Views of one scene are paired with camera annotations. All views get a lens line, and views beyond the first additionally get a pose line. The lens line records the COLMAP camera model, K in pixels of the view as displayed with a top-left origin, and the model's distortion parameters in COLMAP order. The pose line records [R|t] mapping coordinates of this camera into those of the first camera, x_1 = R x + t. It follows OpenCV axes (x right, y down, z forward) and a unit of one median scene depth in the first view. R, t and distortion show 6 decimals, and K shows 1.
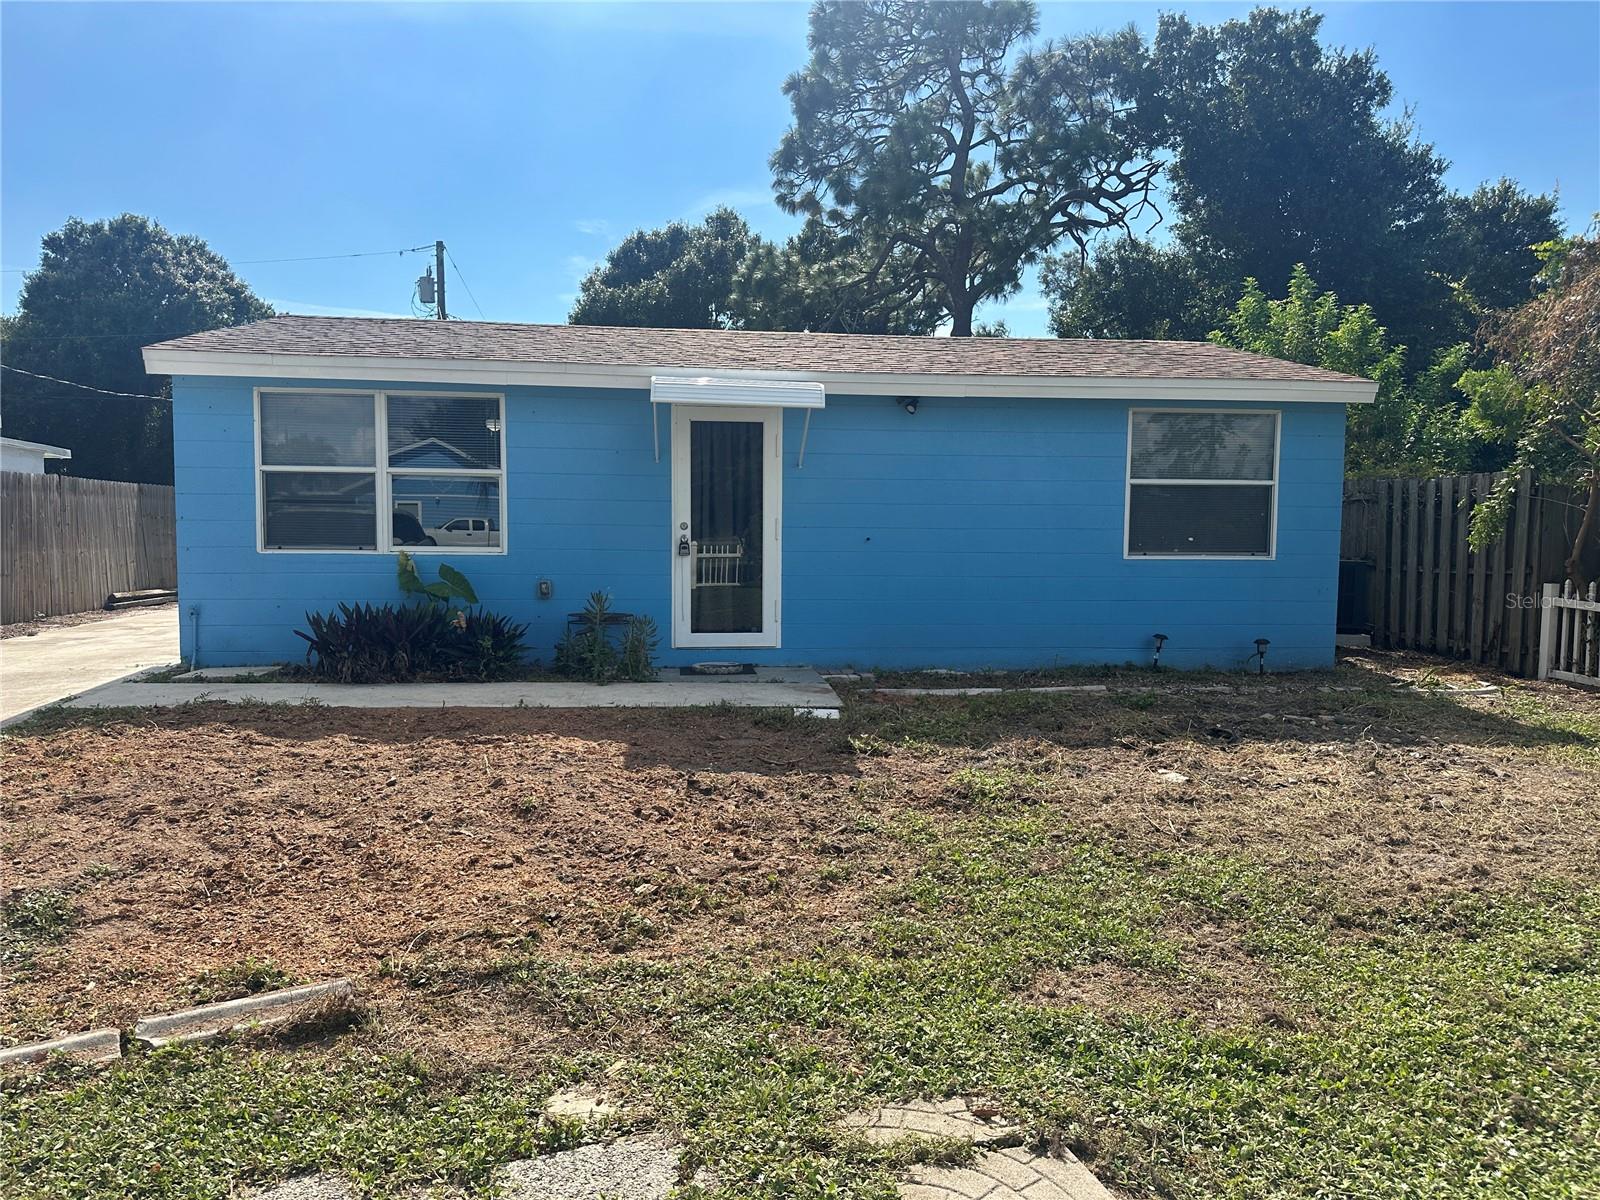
lens RADIAL K [[1125.9, 0, 802.4], [0, 1125.9, 579.9], [0, 0, 1]] dist [0.140653, -0.216330]
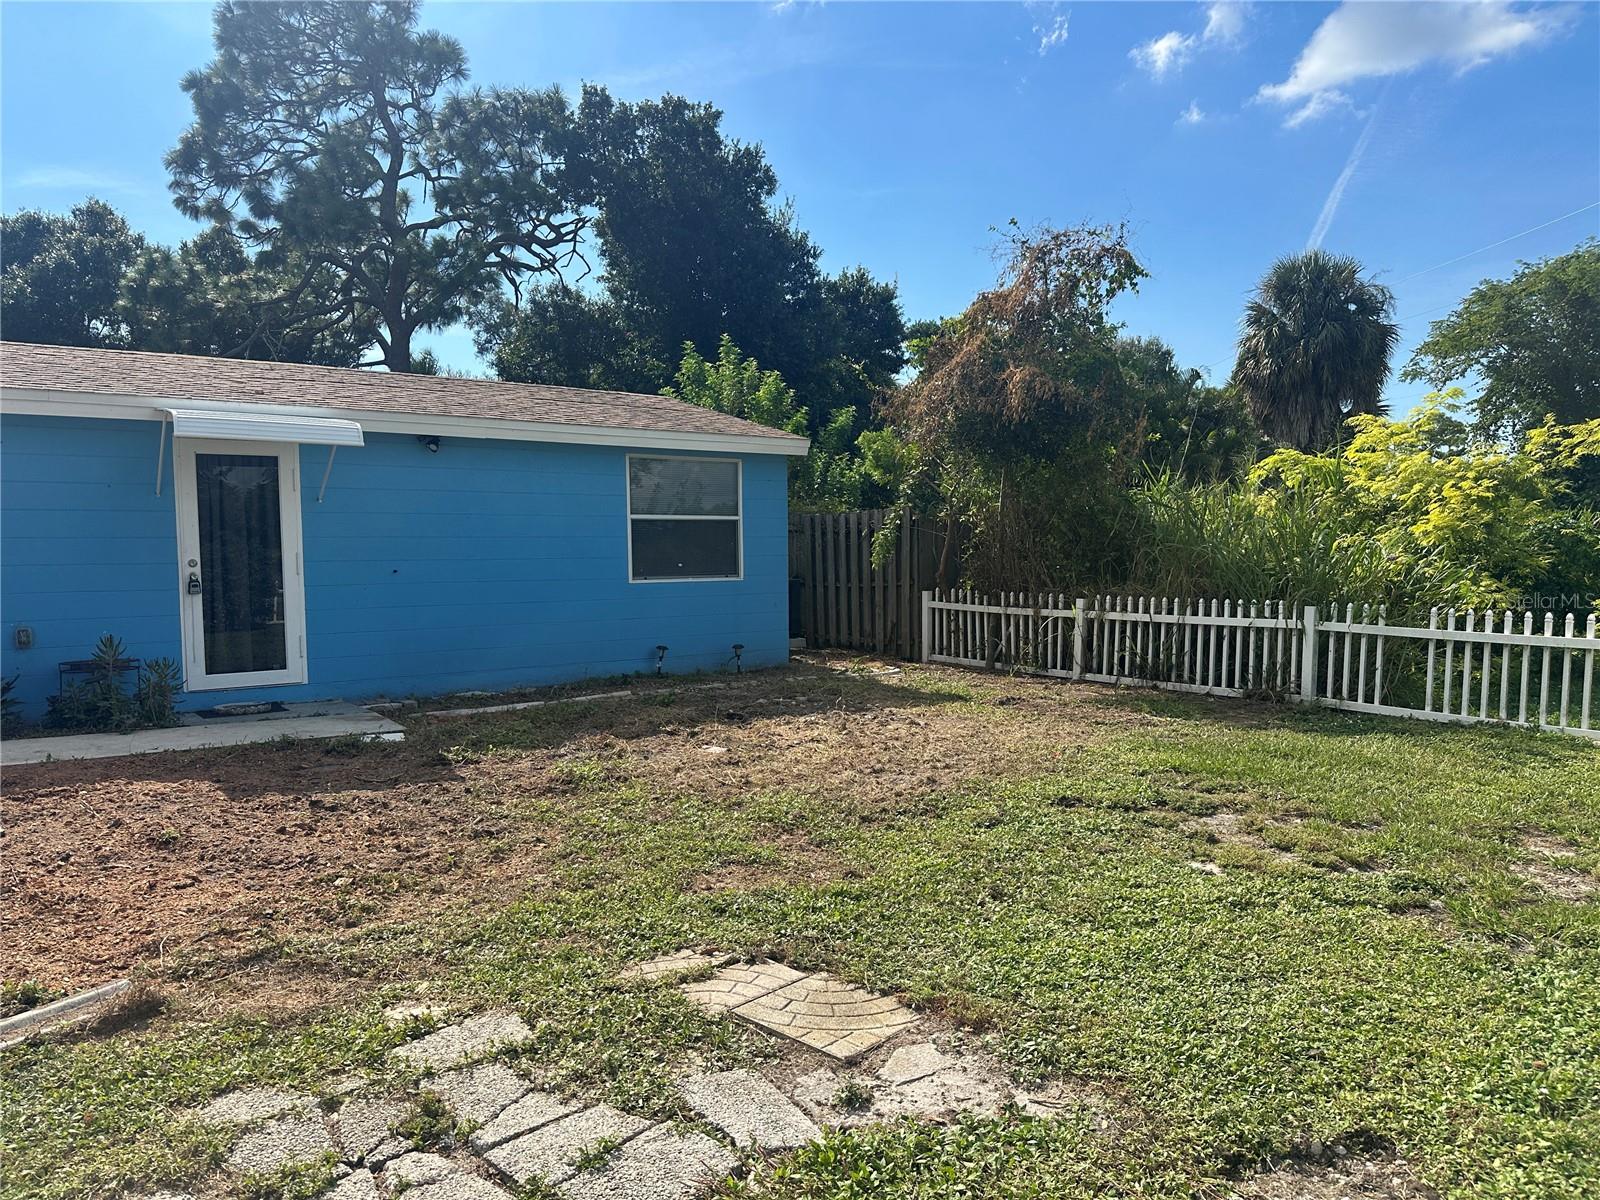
lens RADIAL K [[1104.1, 0, 811.6], [0, 1104.1, 628.2], [0, 0, 1]] dist [0.056672, -0.070935]
pose [[0.875520, -0.053796, 0.480179, -0.124497], [0.045198, 0.998544, 0.029461, 0.003159], [-0.481064, -0.004091, 0.876676, -0.101759]]
